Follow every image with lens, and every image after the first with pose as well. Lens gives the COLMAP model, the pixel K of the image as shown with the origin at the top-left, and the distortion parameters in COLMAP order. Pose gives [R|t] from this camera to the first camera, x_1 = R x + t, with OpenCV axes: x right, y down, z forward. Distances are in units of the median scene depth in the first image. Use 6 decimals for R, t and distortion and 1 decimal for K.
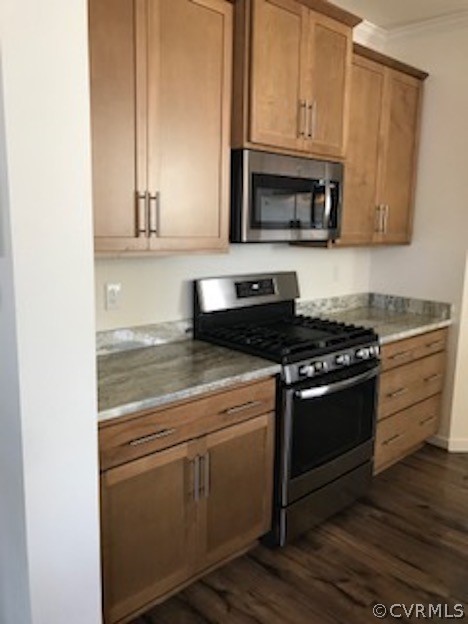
lens RADIAL K [[513.5, 0, 231.8], [0, 513.5, 310.6], [0, 0, 1]] dist [0.009739, -0.002881]
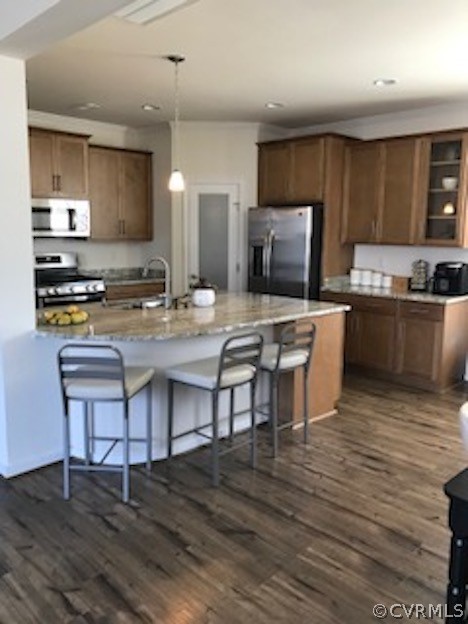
lens RADIAL K [[513.5, 0, 235.6], [0, 513.5, 312.4], [0, 0, 1]] dist [0.009739, -0.002881]
pose [[0.999699, -0.020722, 0.013132, 0.656867], [0.020975, 0.999591, -0.019422, 0.189043], [-0.012724, 0.019692, 0.999725, -0.930950]]
